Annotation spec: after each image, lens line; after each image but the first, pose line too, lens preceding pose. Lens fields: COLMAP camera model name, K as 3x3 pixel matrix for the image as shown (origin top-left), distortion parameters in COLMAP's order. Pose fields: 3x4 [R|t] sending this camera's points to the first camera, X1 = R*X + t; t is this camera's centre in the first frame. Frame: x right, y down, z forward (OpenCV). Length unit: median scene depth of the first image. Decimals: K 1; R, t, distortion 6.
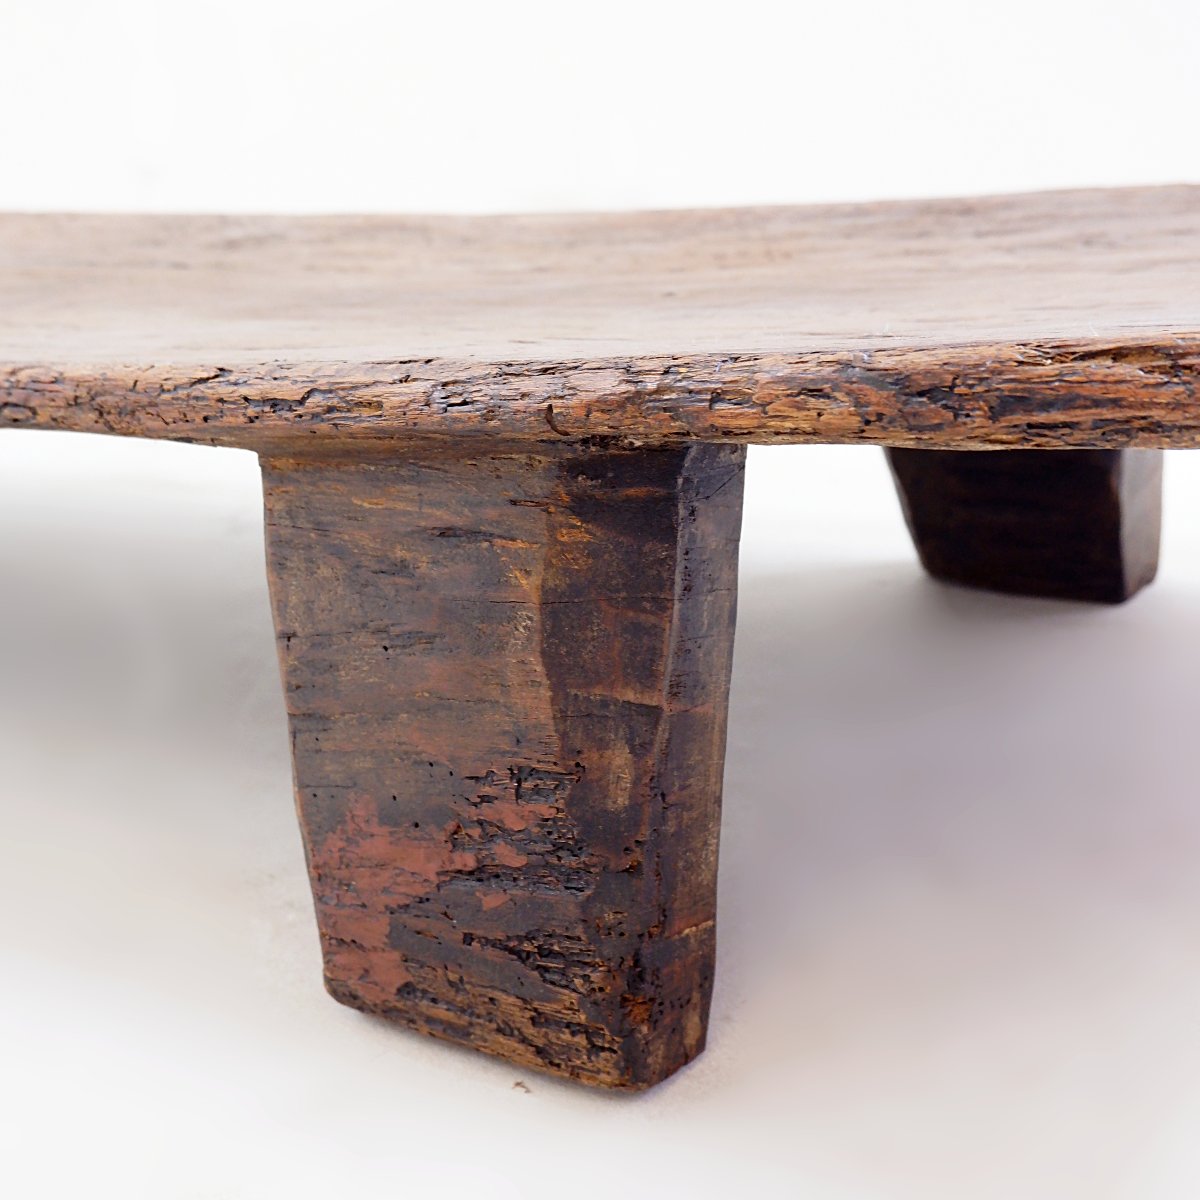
lens RADIAL K [[1784.8, 0, 692.8], [0, 1784.8, 453.2], [0, 0, 1]] dist [0.028595, -0.066232]
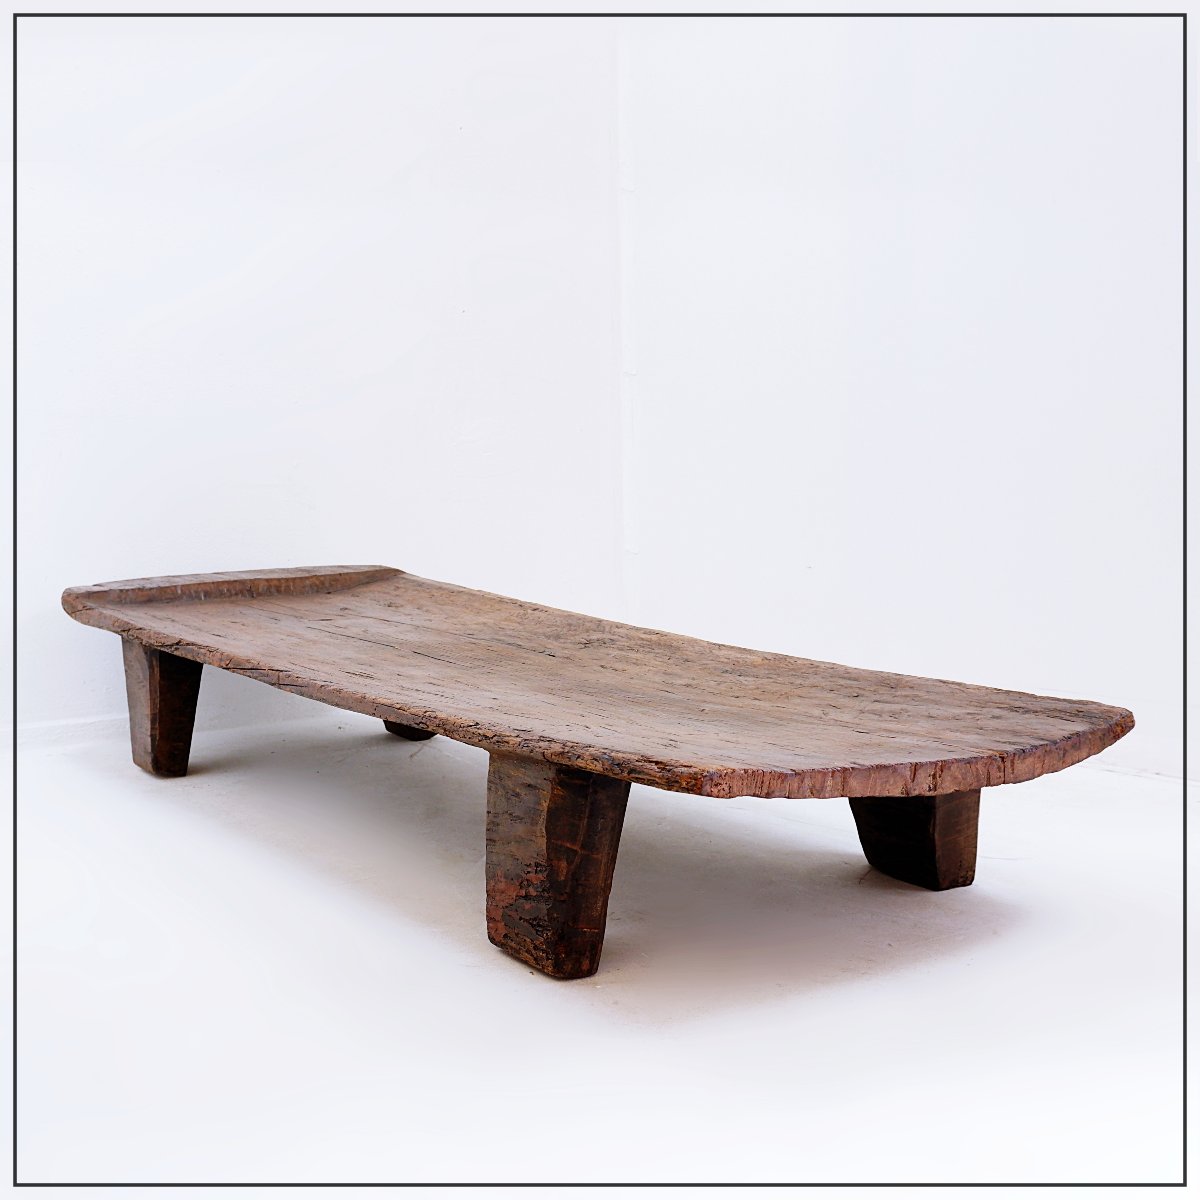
lens RADIAL K [[2050.6, 0, 600.0], [0, 2050.6, 600.0], [0, 0, 1]] dist [0.009415, 0.032892]
pose [[0.910735, 0.127076, -0.392955, 1.345803], [-0.155460, 0.986986, -0.041126, -0.148339], [0.382614, 0.098544, 0.918638, -2.292493]]
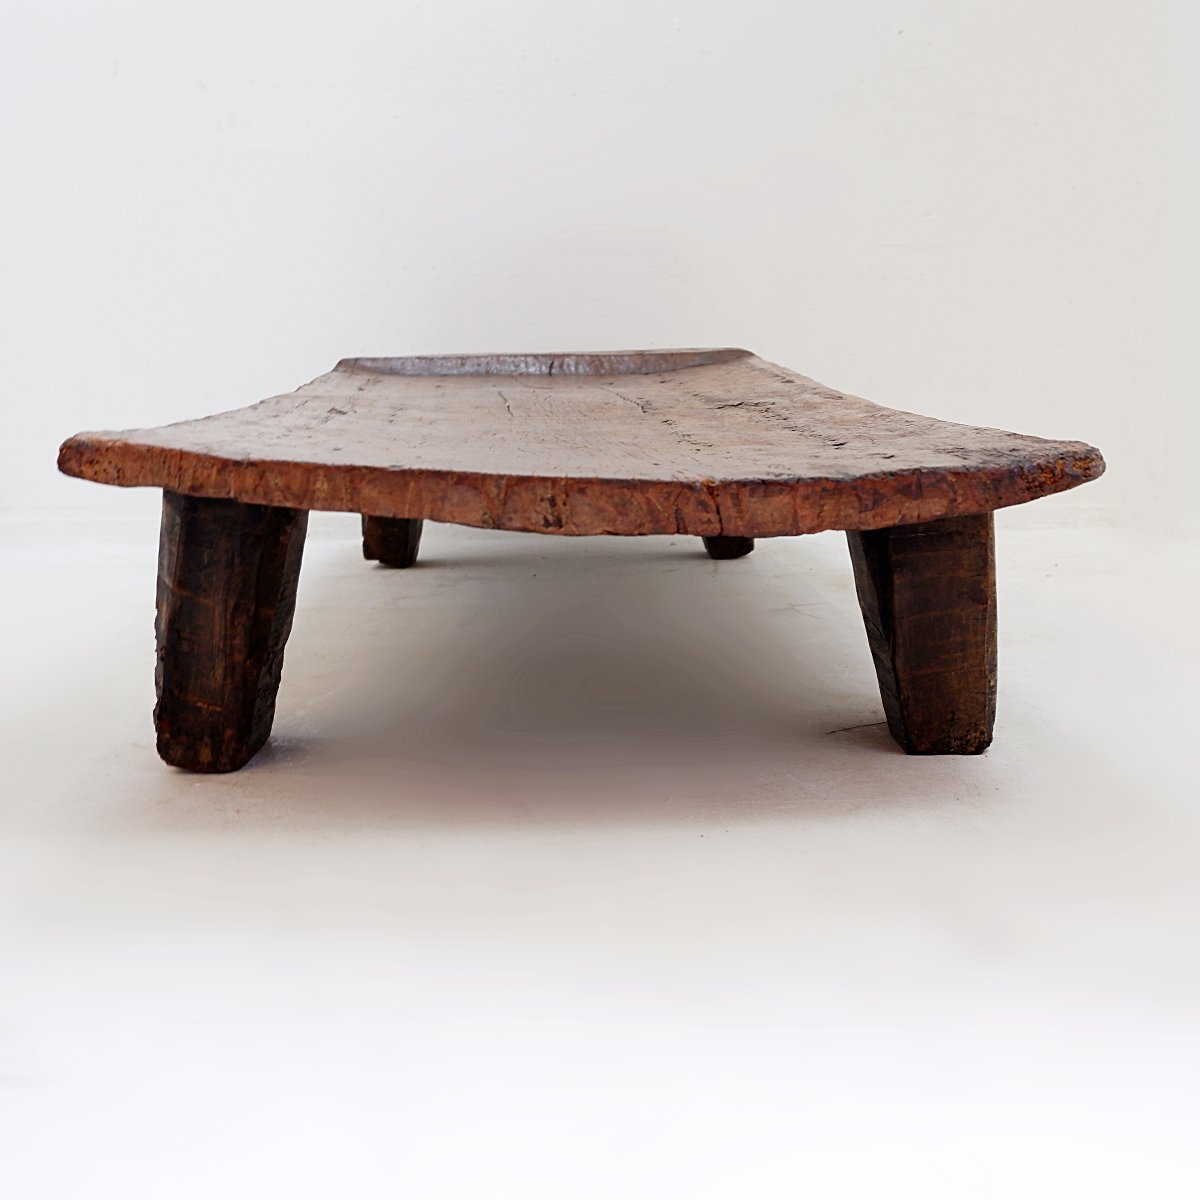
lens RADIAL K [[2050.6, 0, 600.0], [0, 2050.6, 600.0], [0, 0, 1]] dist [0.009415, 0.032892]
pose [[0.499875, 0.188699, -0.845291, 2.369571], [-0.211341, 0.973050, 0.092240, -0.191722], [0.839917, 0.132537, 0.526283, 0.084944]]
